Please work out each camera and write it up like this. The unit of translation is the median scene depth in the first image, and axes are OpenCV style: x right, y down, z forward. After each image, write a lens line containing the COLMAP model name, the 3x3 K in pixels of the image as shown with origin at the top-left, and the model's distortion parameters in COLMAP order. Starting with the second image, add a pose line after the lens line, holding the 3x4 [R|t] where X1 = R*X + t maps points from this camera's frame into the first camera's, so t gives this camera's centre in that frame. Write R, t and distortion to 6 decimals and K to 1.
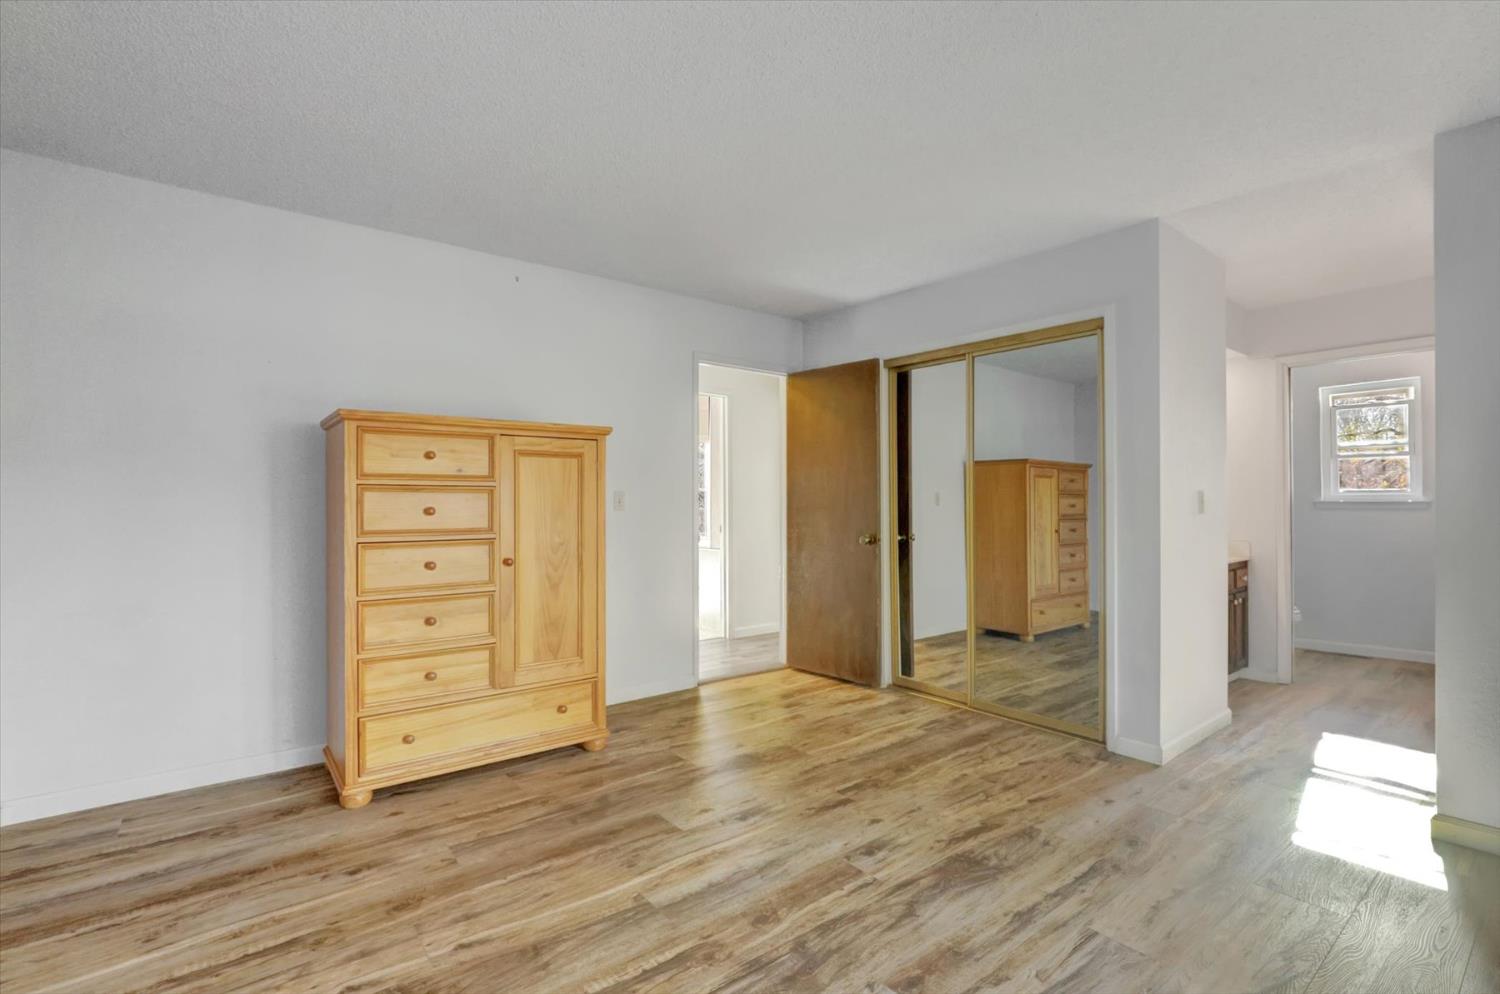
lens RADIAL K [[701.6, 0, 754.8], [0, 701.6, 497.8], [0, 0, 1]] dist [-0.008906, 0.003214]
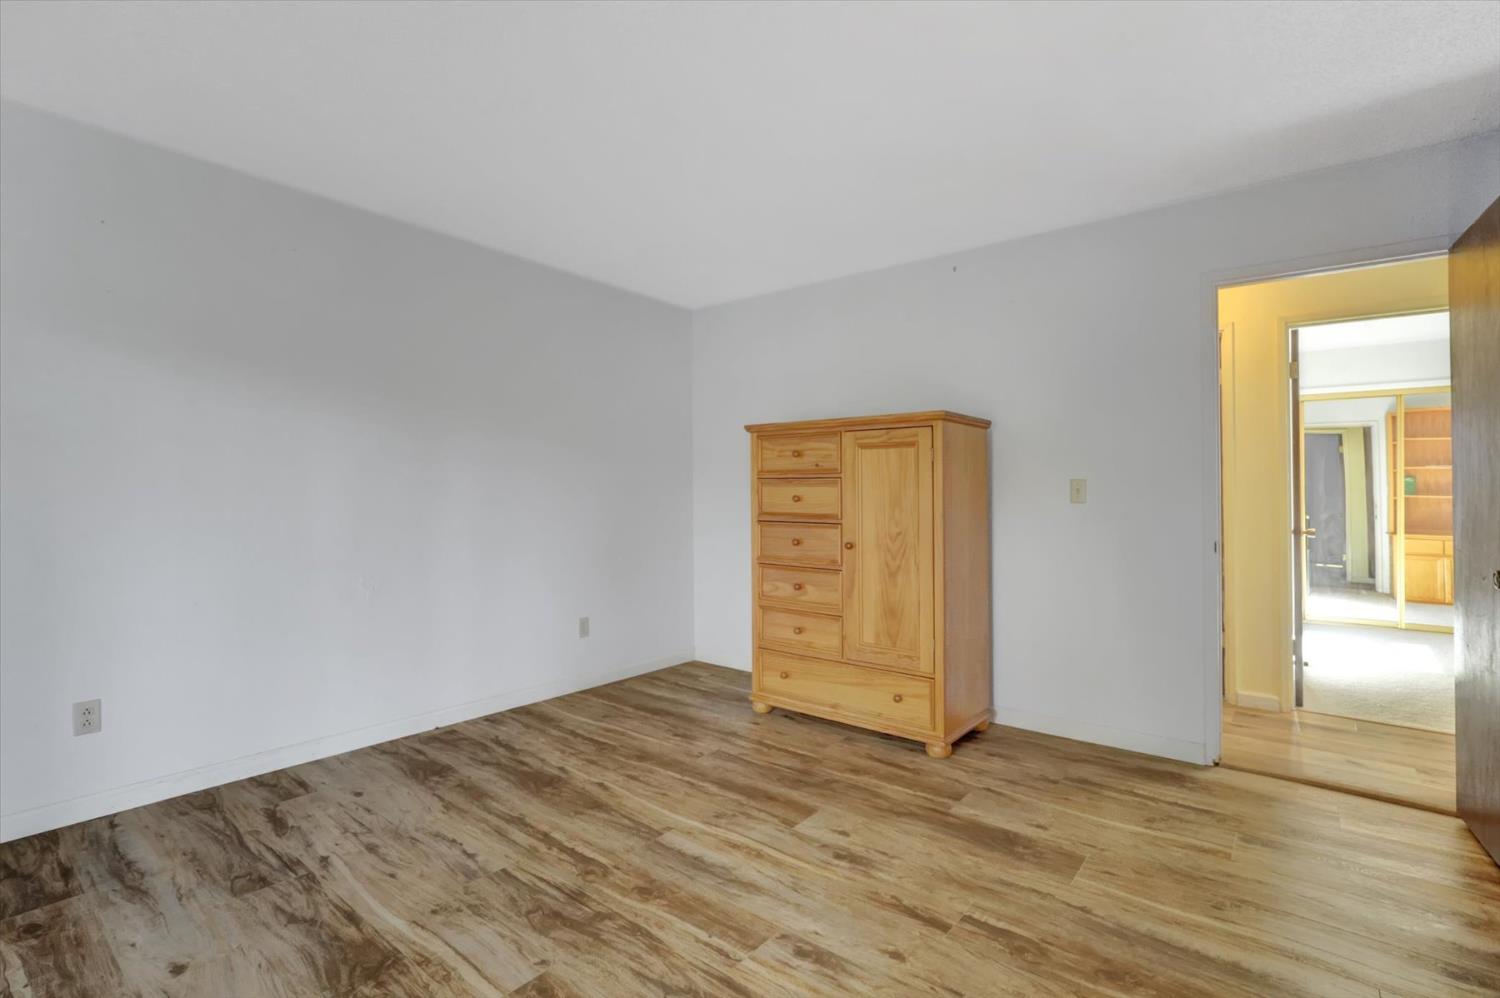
lens RADIAL K [[701.6, 0, 745.2], [0, 701.6, 482.9], [0, 0, 1]] dist [-0.008906, 0.003214]
pose [[0.210009, -0.010249, -0.977646, 0.948773], [0.003229, 0.999947, -0.009790, 0.003563], [0.977694, -0.001101, 0.210030, 0.823329]]
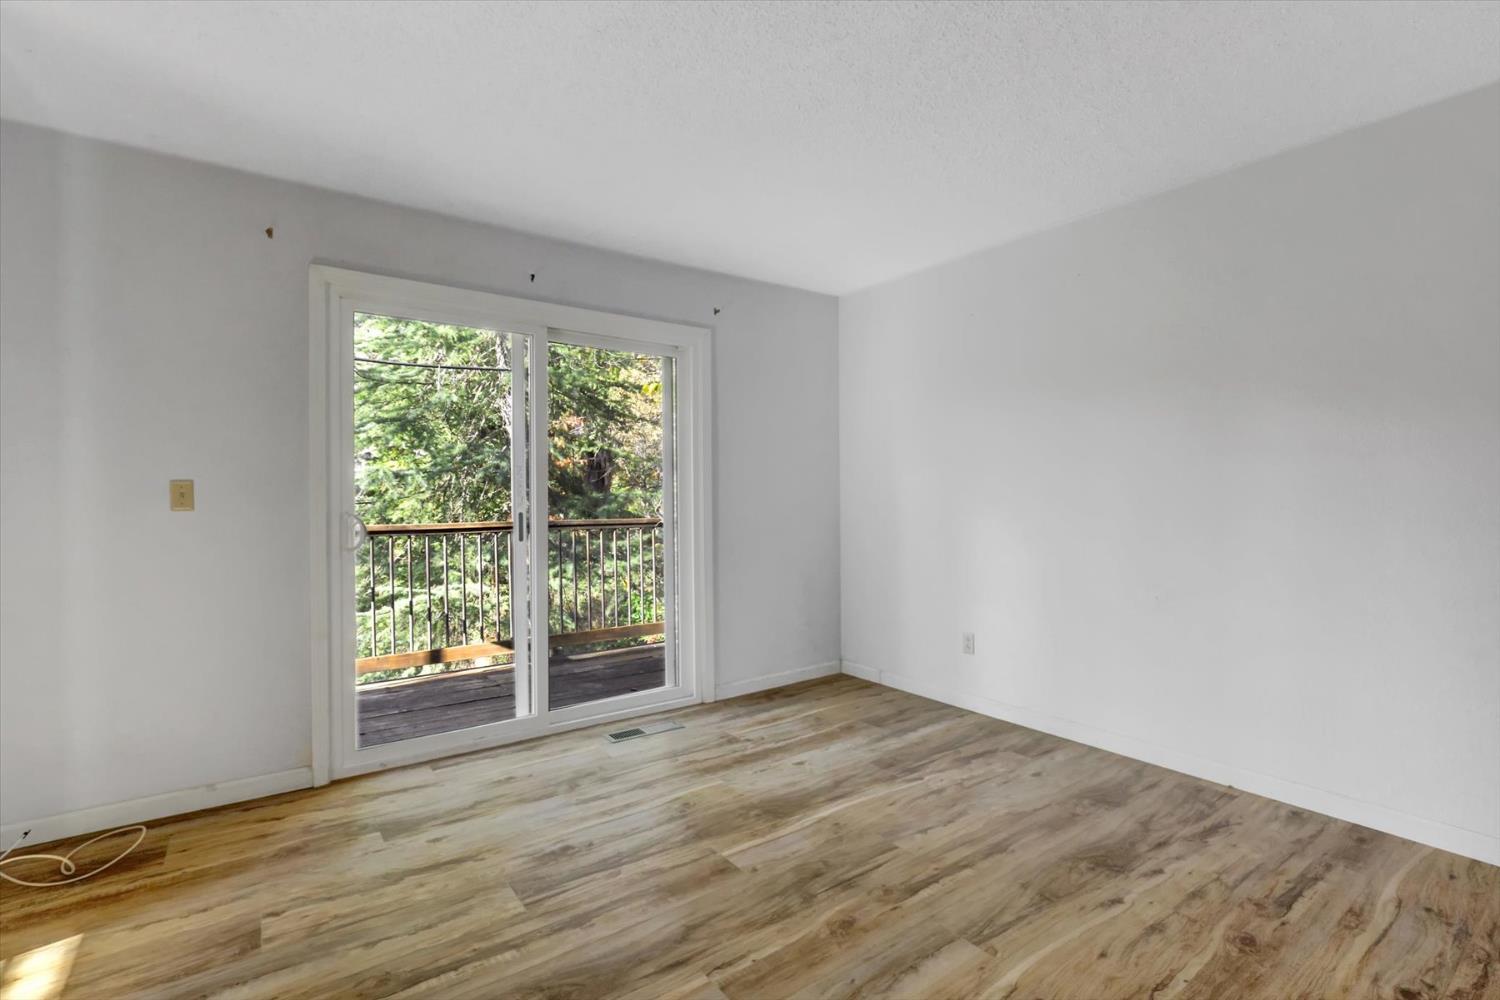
lens RADIAL K [[701.6, 0, 760.7], [0, 701.6, 508.7], [0, 0, 1]] dist [-0.008906, 0.003214]
pose [[-0.999470, 0.004629, 0.032230, 0.083620], [0.005135, 0.999864, 0.015647, 0.008292], [-0.032153, 0.015804, -0.999358, 1.745524]]
